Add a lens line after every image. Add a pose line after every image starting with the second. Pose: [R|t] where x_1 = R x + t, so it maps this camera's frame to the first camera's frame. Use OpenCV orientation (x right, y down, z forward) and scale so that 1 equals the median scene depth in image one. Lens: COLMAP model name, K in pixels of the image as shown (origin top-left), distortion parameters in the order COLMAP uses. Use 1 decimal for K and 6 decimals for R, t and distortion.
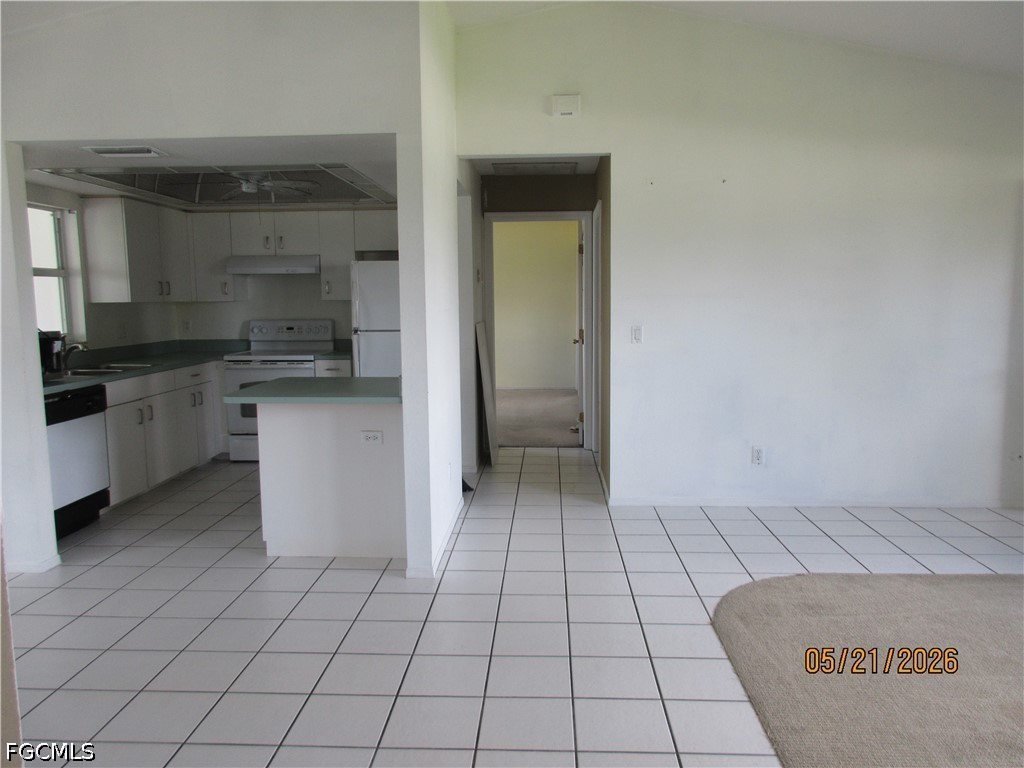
lens RADIAL K [[746.3, 0, 511.3], [0, 746.3, 387.6], [0, 0, 1]] dist [-0.019870, 0.012246]
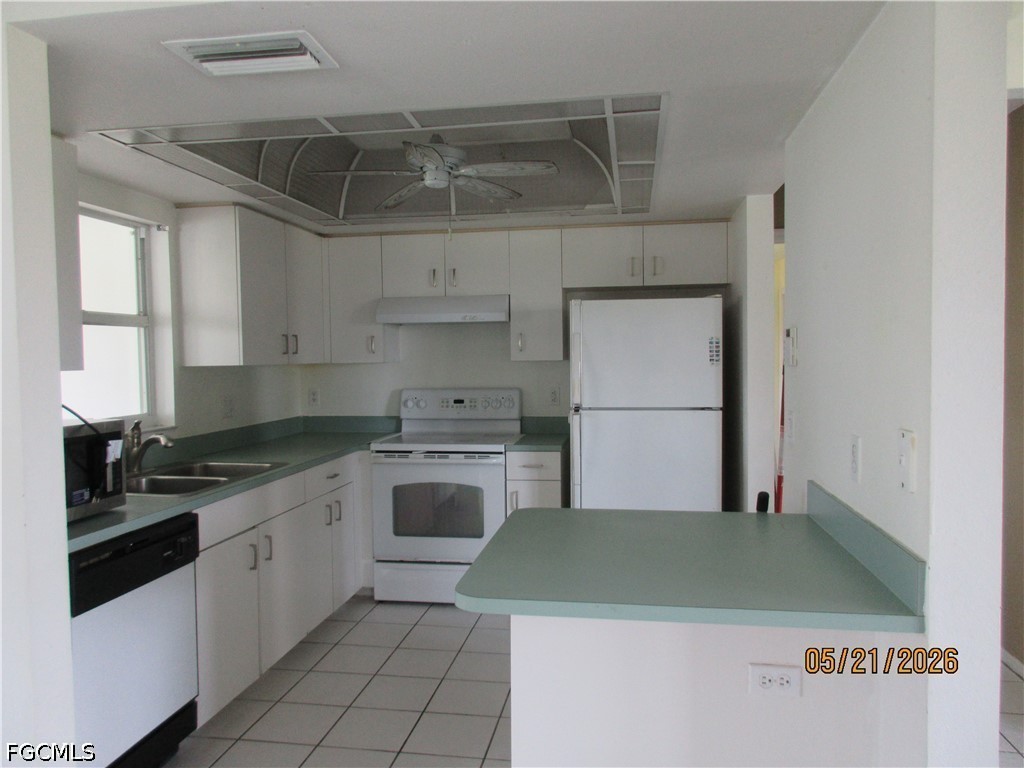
lens RADIAL K [[746.3, 0, 513.7], [0, 746.3, 384.7], [0, 0, 1]] dist [-0.019870, 0.012246]
pose [[0.993849, -0.000428, -0.110742, -0.194643], [-0.008440, 0.996792, -0.079595, -0.045976], [0.110420, 0.080040, 0.990657, 0.363896]]
